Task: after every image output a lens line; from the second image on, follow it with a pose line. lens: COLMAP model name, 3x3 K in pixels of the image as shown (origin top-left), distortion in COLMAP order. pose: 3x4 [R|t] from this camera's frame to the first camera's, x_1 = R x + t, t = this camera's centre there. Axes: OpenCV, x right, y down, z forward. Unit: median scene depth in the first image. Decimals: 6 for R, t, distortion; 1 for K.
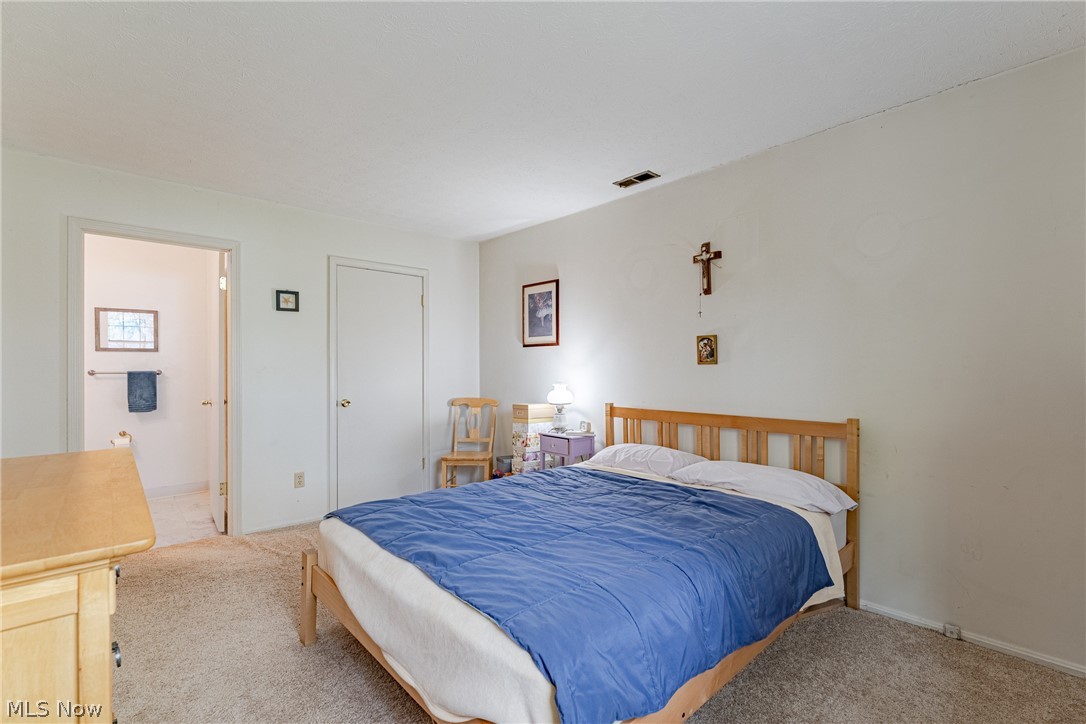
lens RADIAL K [[494.4, 0, 539.6], [0, 494.4, 370.4], [0, 0, 1]] dist [-0.000093, -0.001168]
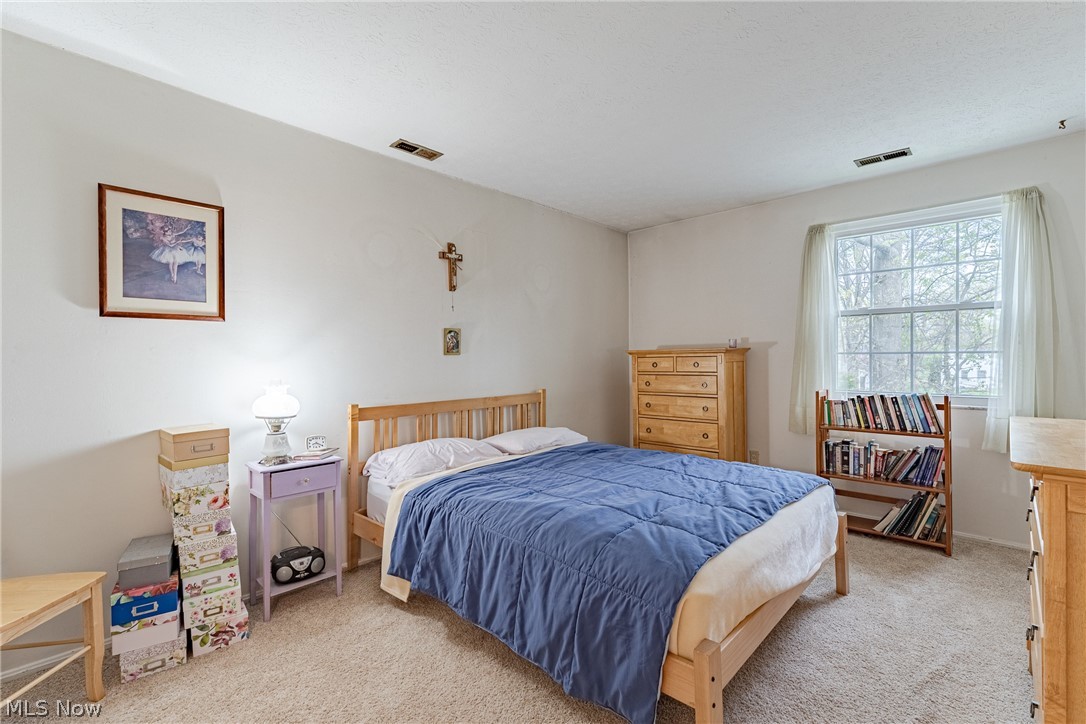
lens RADIAL K [[494.4, 0, 541.0], [0, 494.4, 358.3], [0, 0, 1]] dist [-0.000093, -0.001168]
pose [[-0.093667, -0.006218, 0.995584, -0.572579], [0.006140, 0.999958, 0.006823, -0.008681], [-0.995585, 0.006752, -0.093624, 0.678457]]
